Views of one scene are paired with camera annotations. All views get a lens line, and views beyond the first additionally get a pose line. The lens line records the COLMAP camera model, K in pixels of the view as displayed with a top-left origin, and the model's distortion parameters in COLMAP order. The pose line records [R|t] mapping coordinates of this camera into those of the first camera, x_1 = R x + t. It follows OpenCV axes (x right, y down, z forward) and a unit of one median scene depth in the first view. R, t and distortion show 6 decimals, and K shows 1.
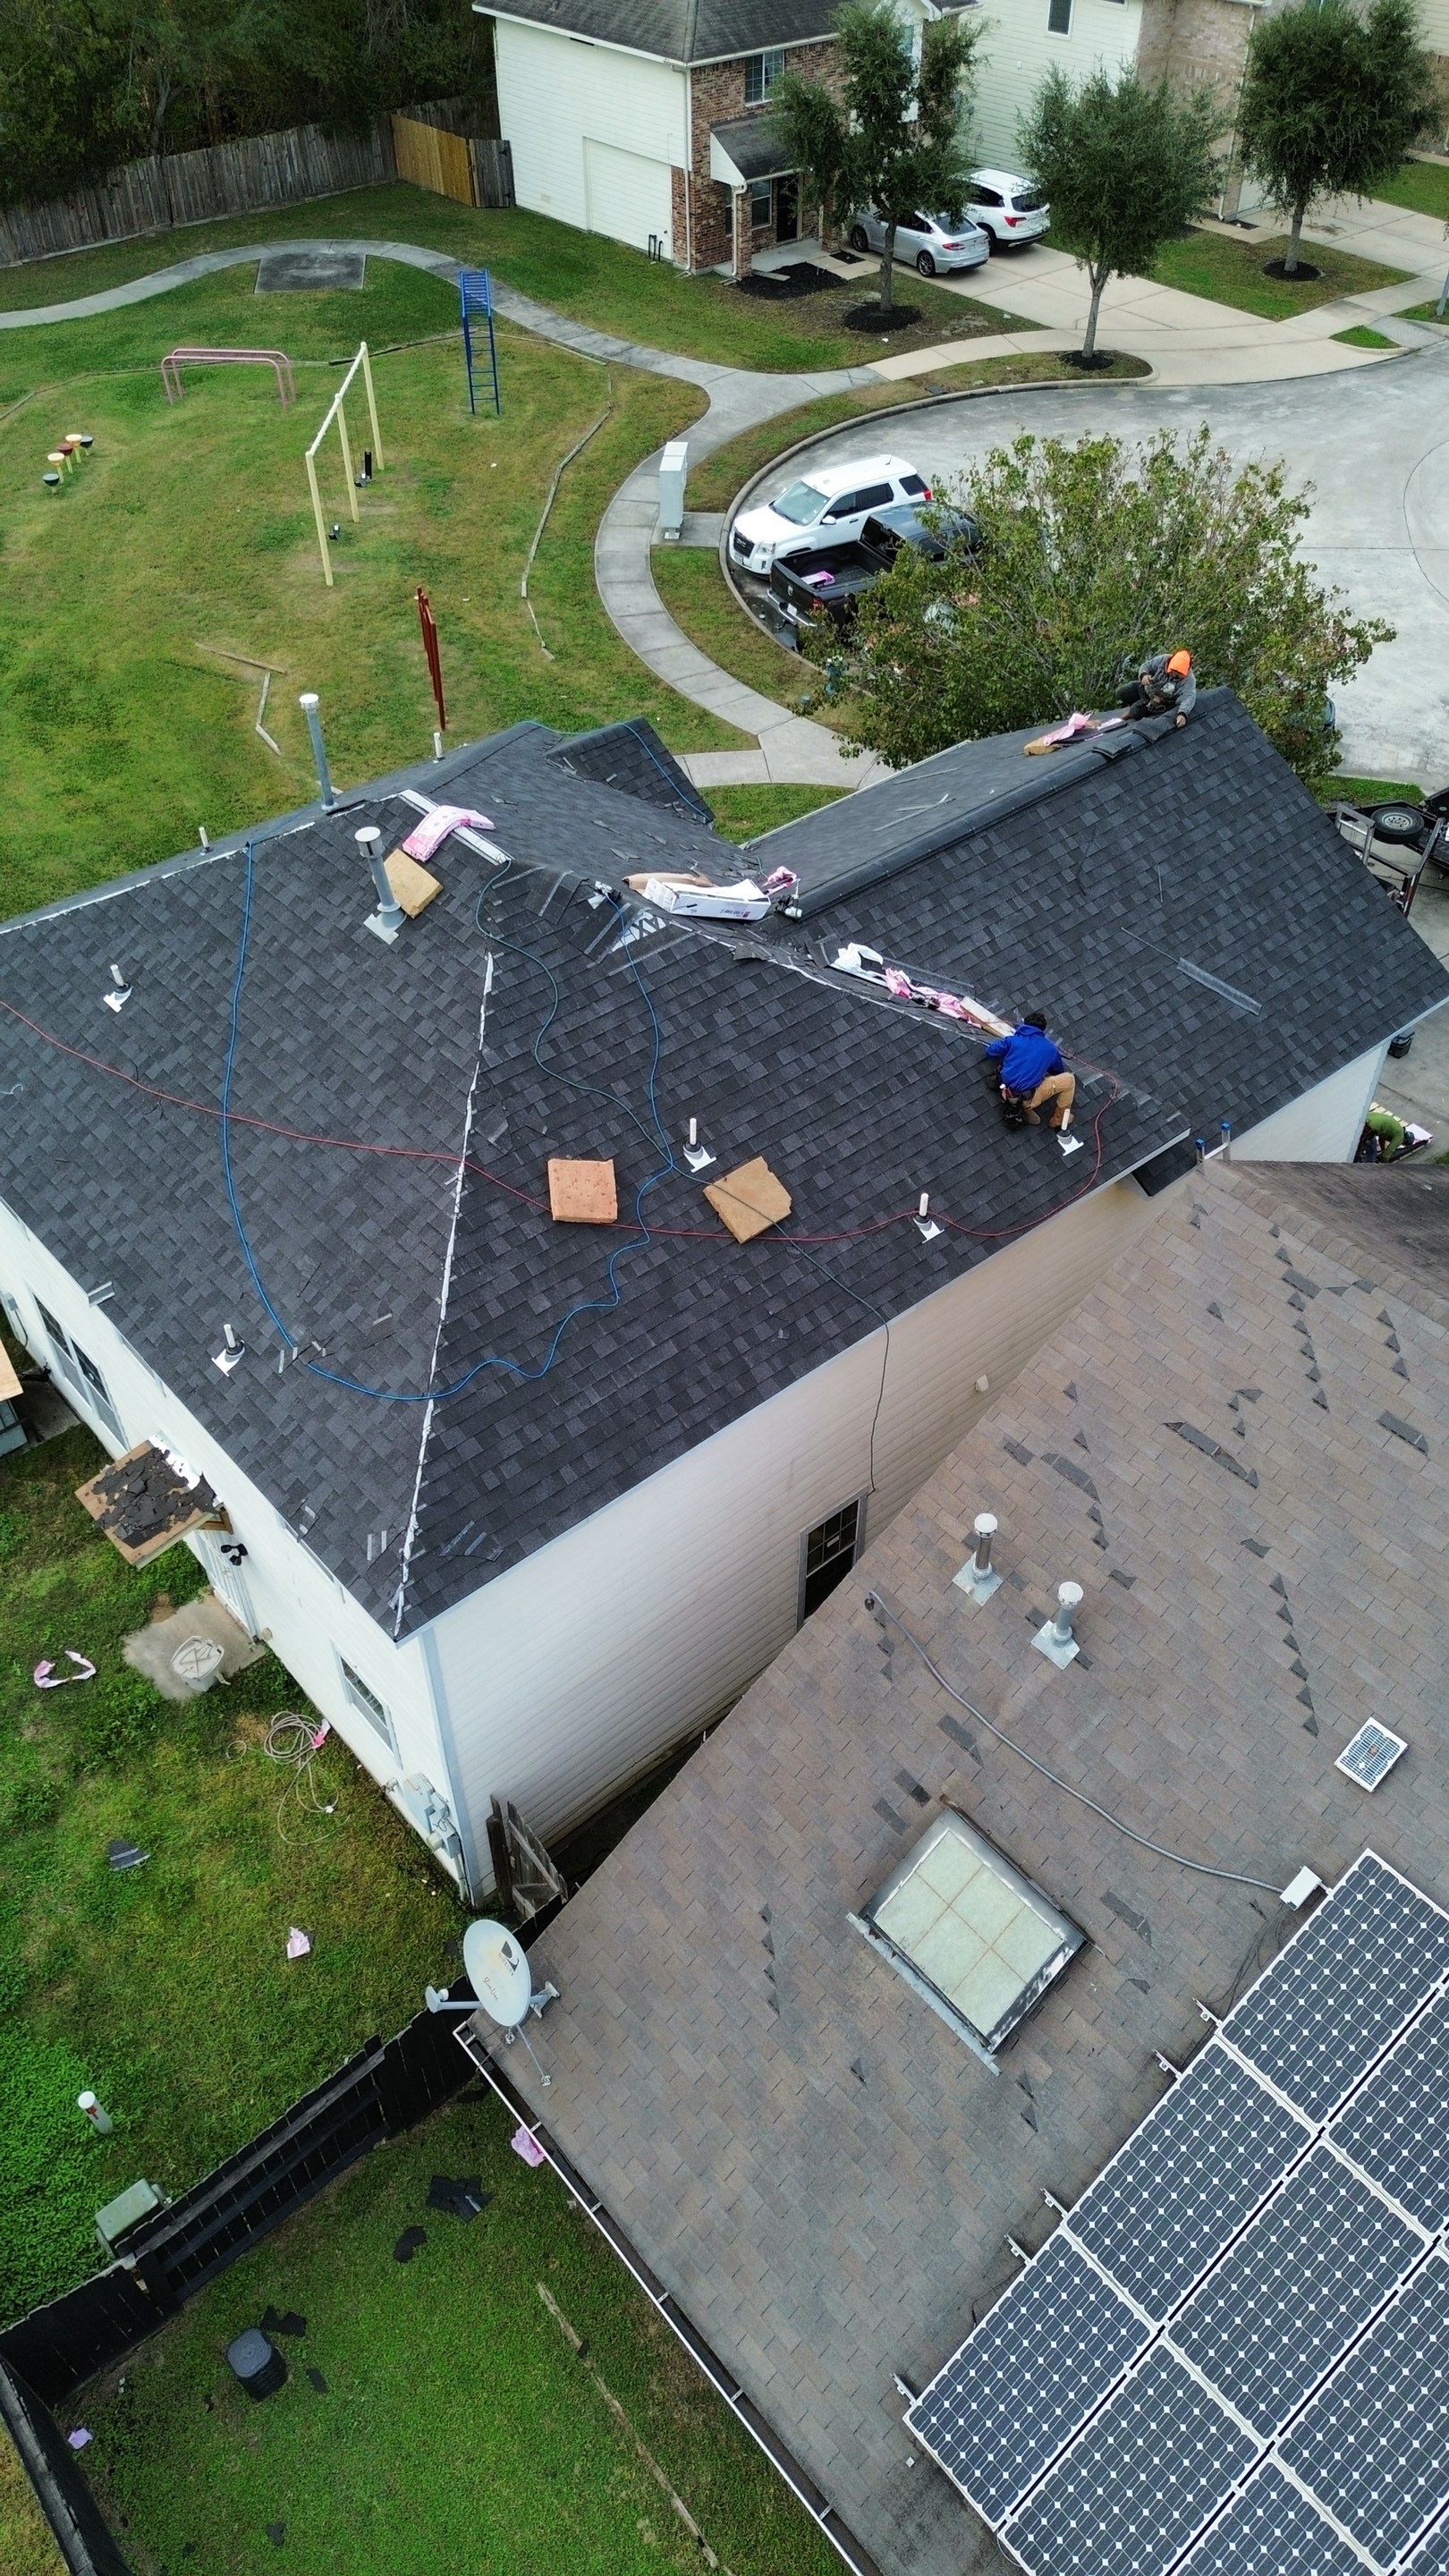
lens RADIAL K [[1802.2, 0, 724.5], [0, 1802.2, 1288.0], [0, 0, 1]] dist [0.086040, -0.080993]
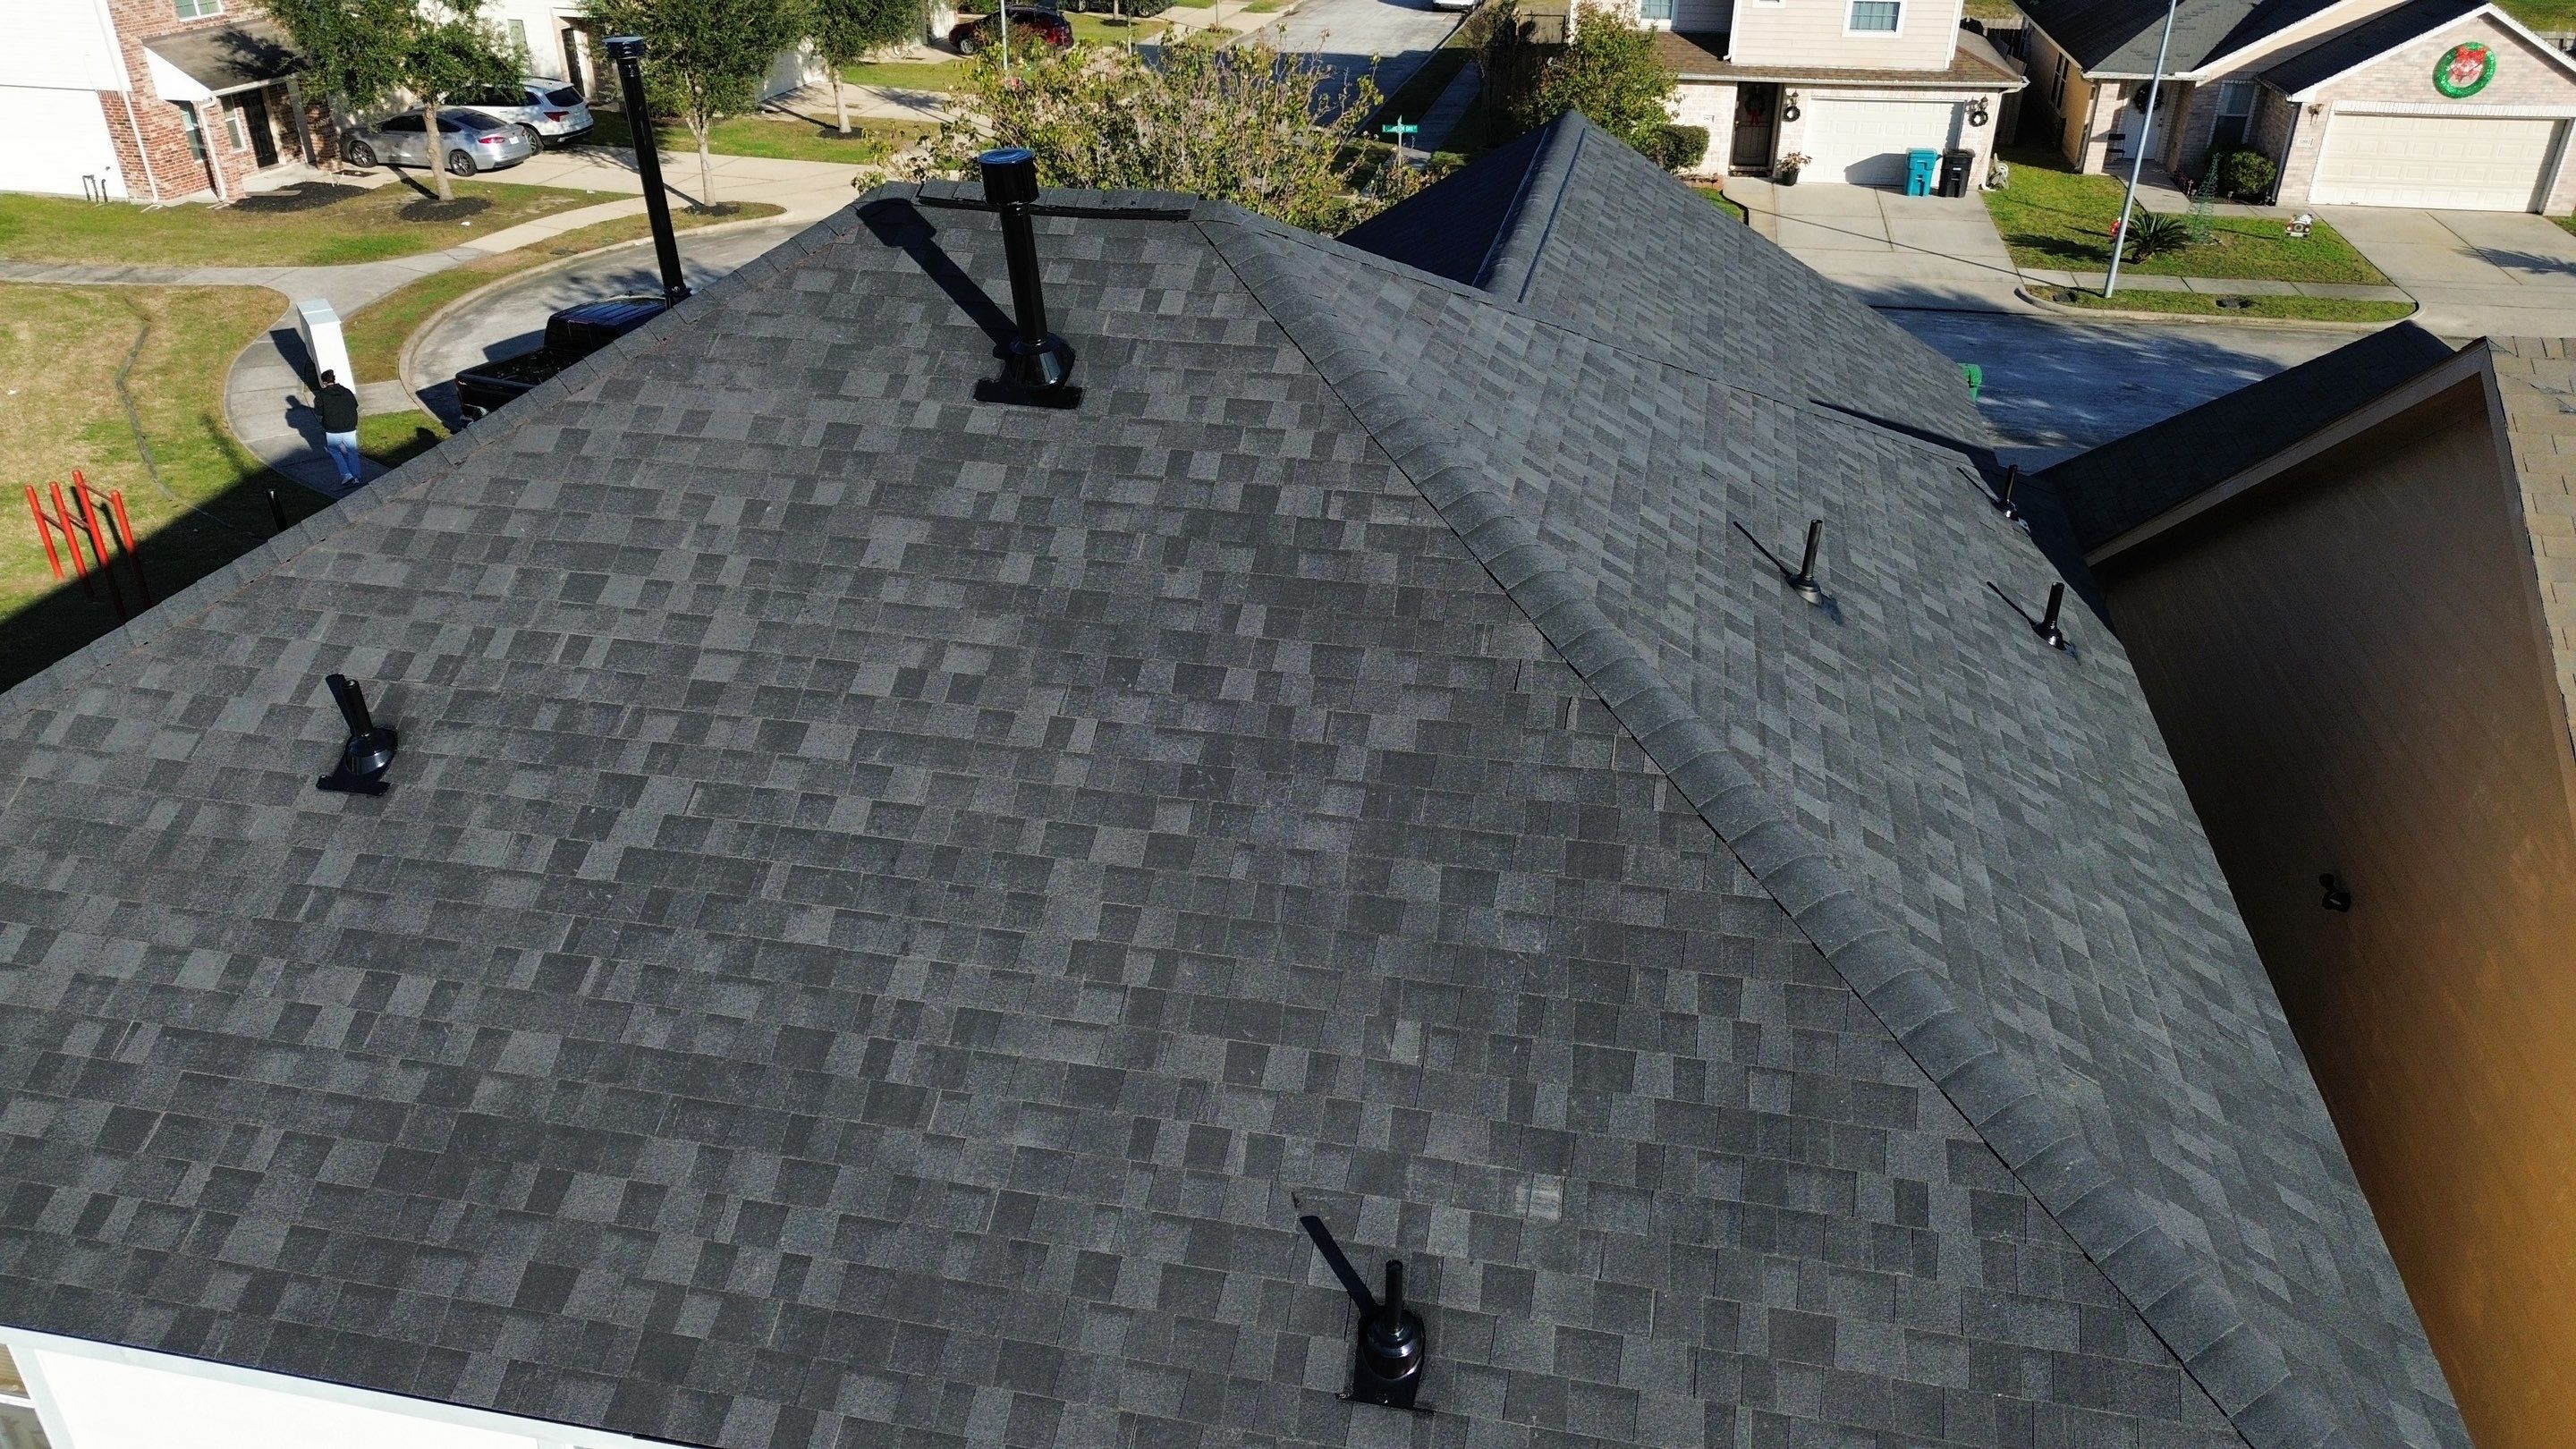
lens RADIAL K [[1802.2, 0, 1297.5], [0, 1802.2, 730.3], [0, 0, 1]] dist [0.086040, -0.080993]
pose [[0.792827, -0.285128, 0.538635, -0.380216], [0.426025, 0.891288, -0.155267, -0.020681], [-0.435808, 0.352572, 0.828109, 0.580376]]
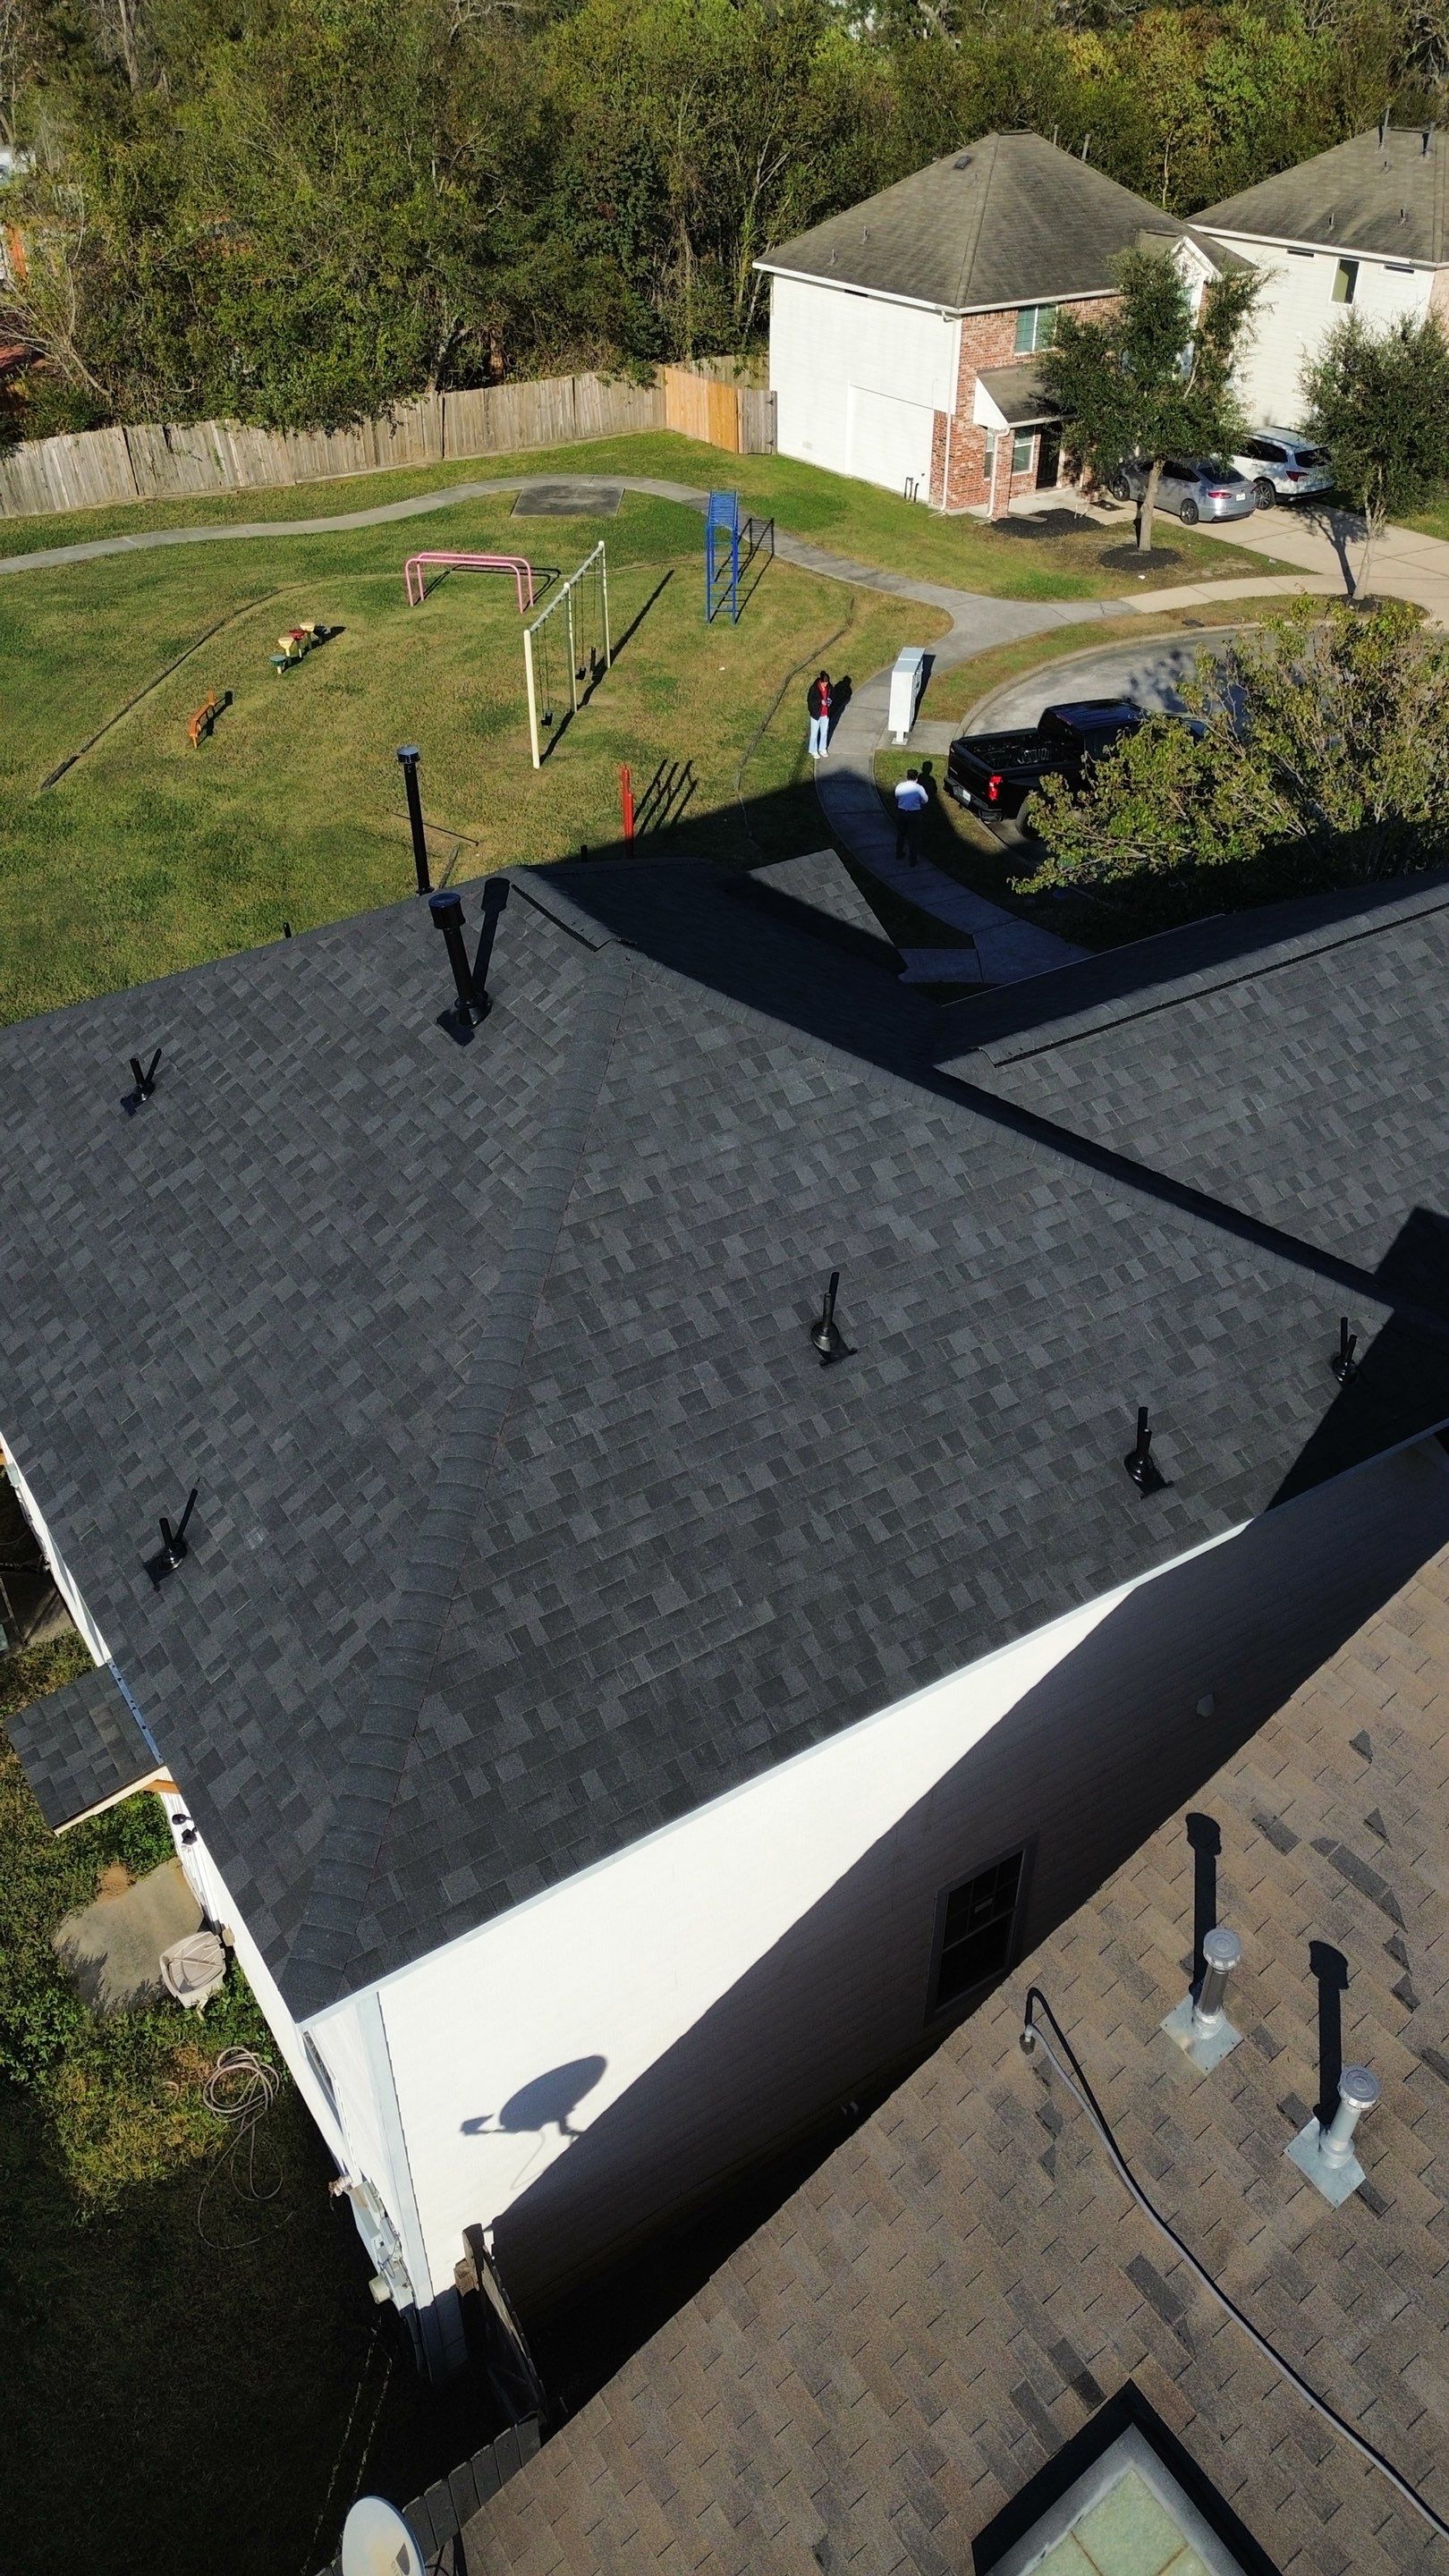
lens RADIAL K [[1802.2, 0, 724.5], [0, 1802.2, 1288.0], [0, 0, 1]] dist [0.086040, -0.080993]
pose [[0.990583, 0.082764, -0.109069, 0.017434], [-0.097174, 0.986176, -0.134215, 0.004463], [0.096453, 0.143550, 0.984932, 0.246261]]
